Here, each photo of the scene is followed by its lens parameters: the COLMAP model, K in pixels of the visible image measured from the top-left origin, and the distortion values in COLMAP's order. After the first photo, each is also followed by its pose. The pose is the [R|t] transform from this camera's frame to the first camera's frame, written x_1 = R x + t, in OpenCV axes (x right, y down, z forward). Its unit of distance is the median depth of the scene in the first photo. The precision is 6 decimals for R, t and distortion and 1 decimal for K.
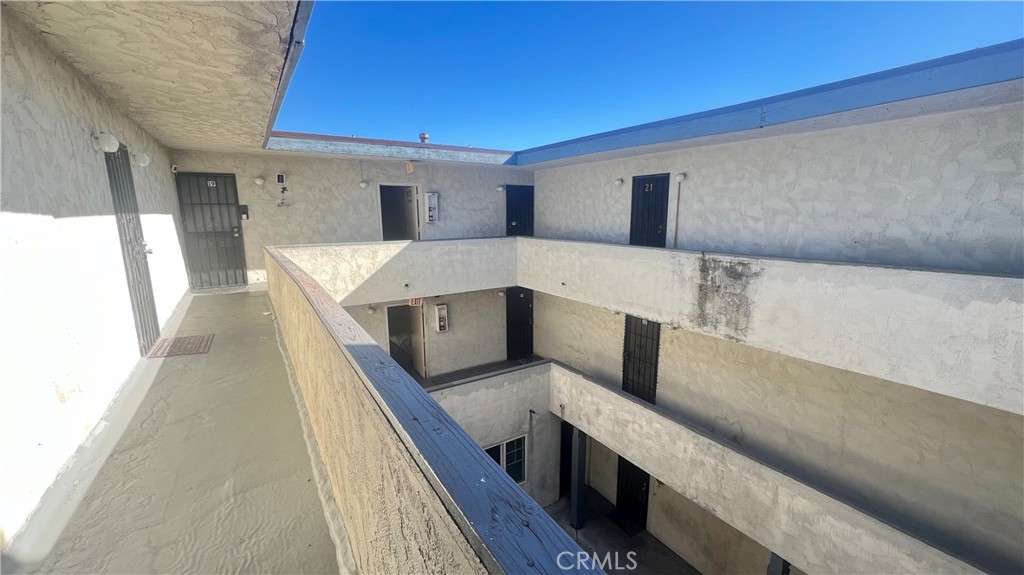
lens RADIAL K [[409.8, 0, 514.4], [0, 409.8, 286.3], [0, 0, 1]] dist [-0.001358, 0.000403]
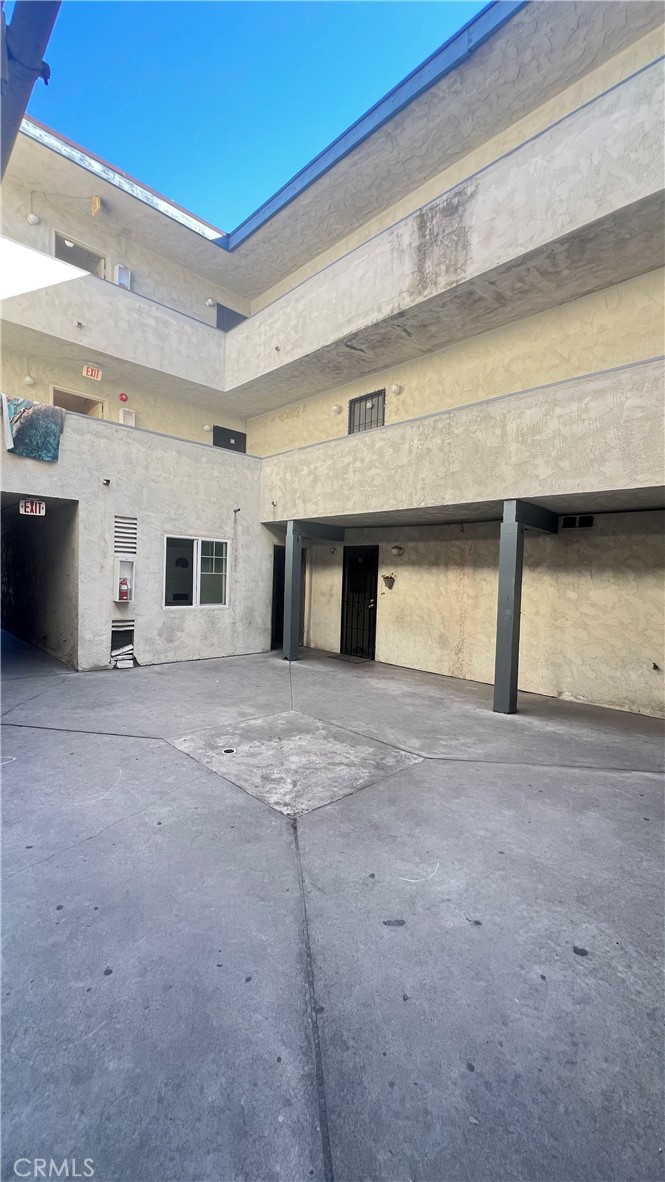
lens RADIAL K [[473.1, 0, 331.4], [0, 473.1, 588.9], [0, 0, 1]] dist [-0.001358, 0.000403]
pose [[0.981160, 0.028429, 0.191092, 0.061600], [0.000295, 0.988892, -0.148633, 0.706462], [-0.193195, 0.145889, 0.970254, 0.092994]]
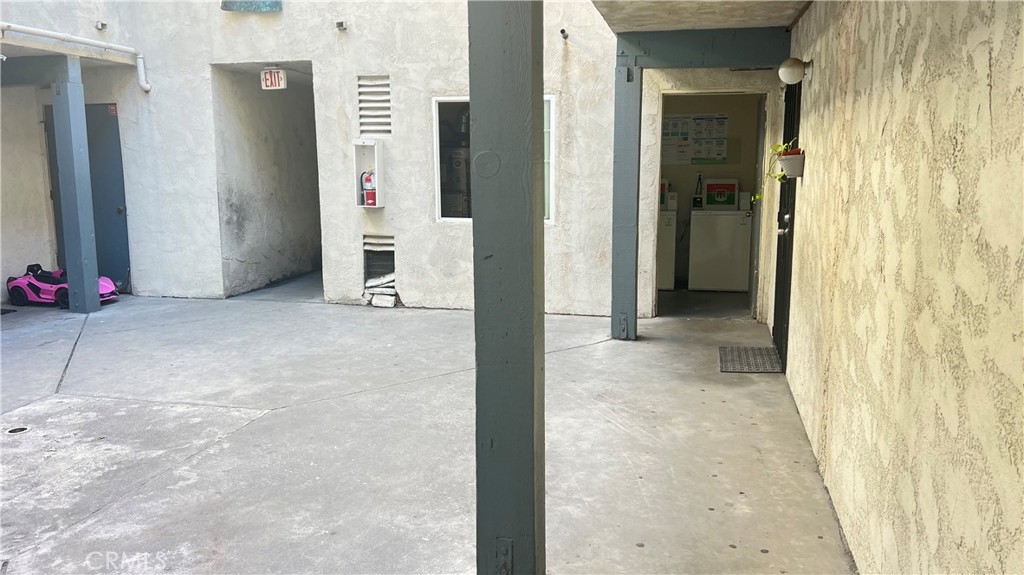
lens RADIAL K [[766.8, 0, 510.9], [0, 766.8, 289.8], [0, 0, 1]] dist [0.048080, -0.014823]
pose [[0.683117, 0.120368, -0.720321, 0.707387], [-0.133327, 0.990303, 0.039042, 0.635528], [0.718035, 0.069368, 0.692541, 0.521717]]
